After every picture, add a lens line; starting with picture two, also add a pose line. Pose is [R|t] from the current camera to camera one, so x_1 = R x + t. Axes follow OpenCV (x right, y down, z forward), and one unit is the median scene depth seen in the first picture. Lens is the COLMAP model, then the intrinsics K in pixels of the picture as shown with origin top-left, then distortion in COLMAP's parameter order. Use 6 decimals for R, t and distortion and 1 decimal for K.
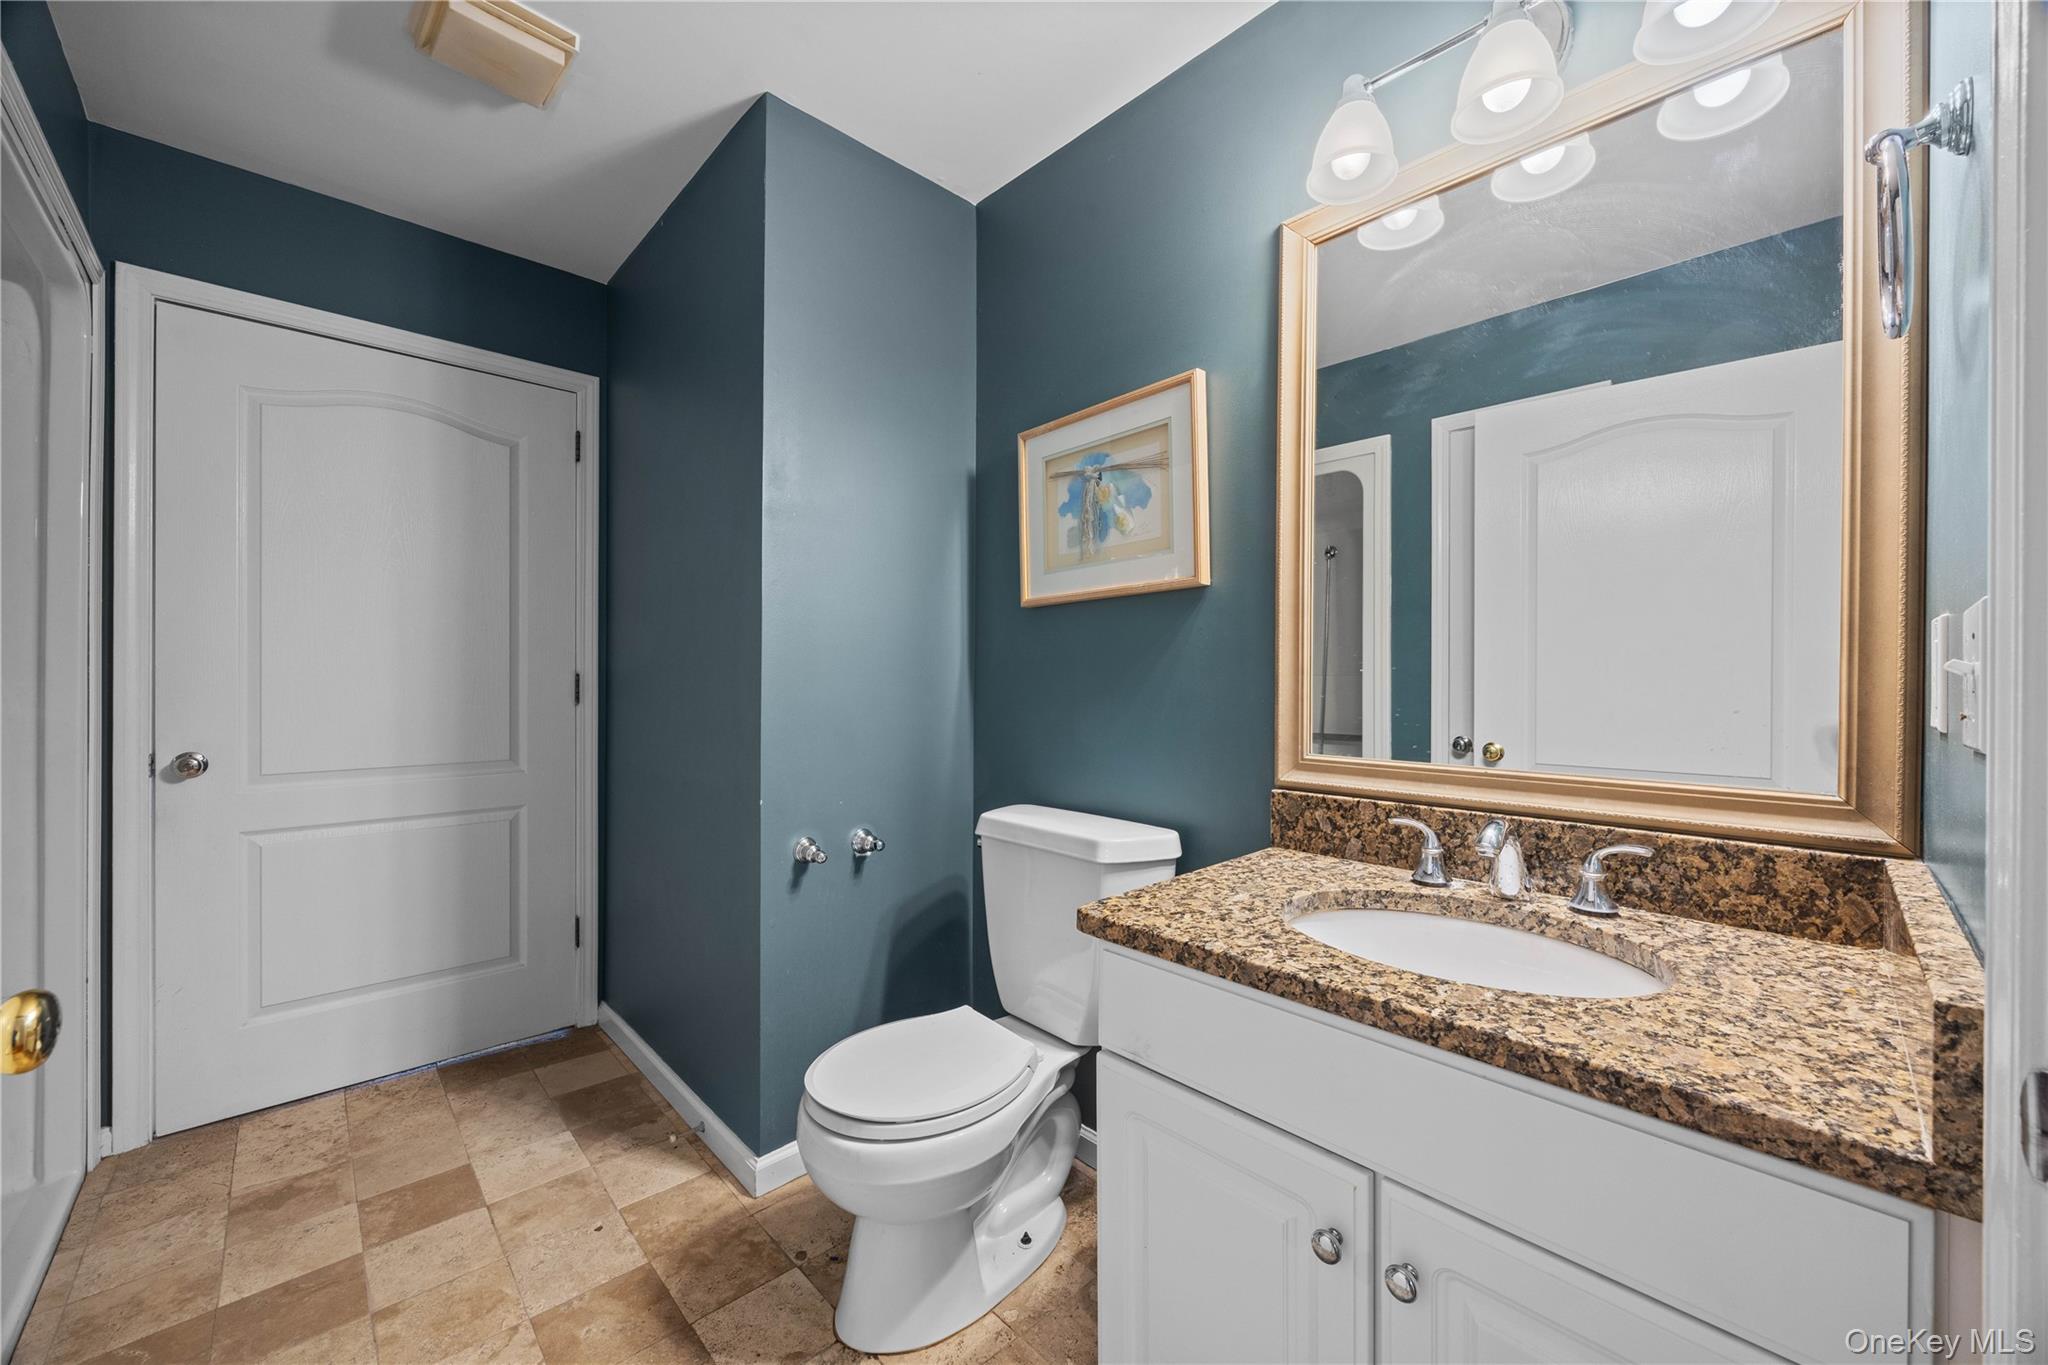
lens RADIAL K [[789.9, 0, 1030.1], [0, 789.9, 681.2], [0, 0, 1]] dist [-0.001035, -0.000093]
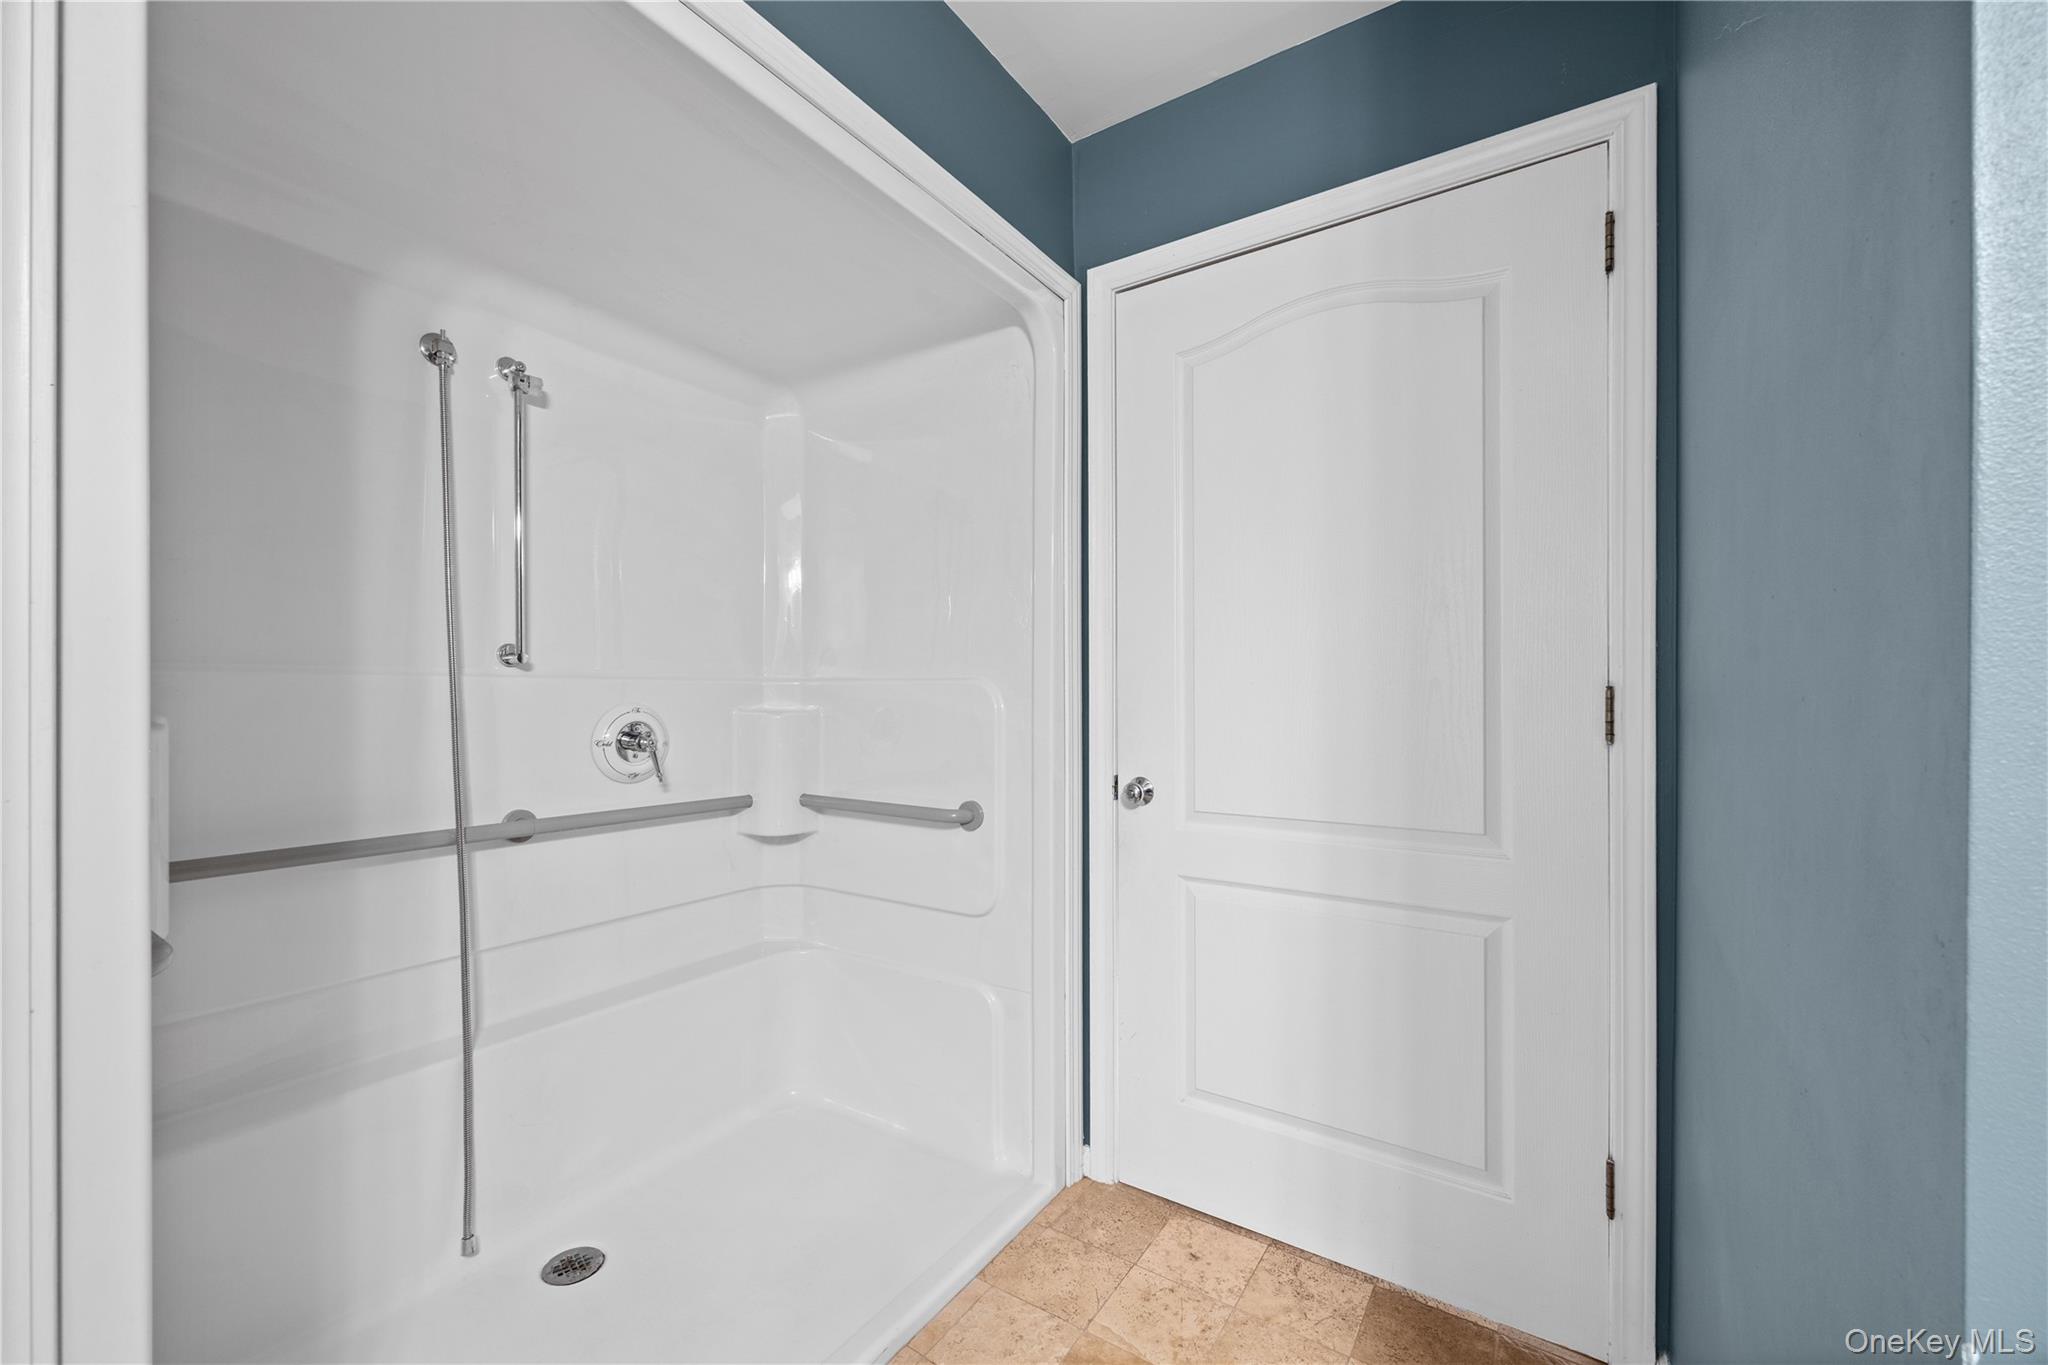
lens RADIAL K [[789.9, 0, 1034.0], [0, 789.9, 696.9], [0, 0, 1]] dist [-0.001035, -0.000093]
pose [[0.216971, -0.002925, -0.976174, -0.170501], [-0.001023, 0.999994, -0.003224, 0.000411], [0.976178, 0.001698, 0.216967, 0.580745]]
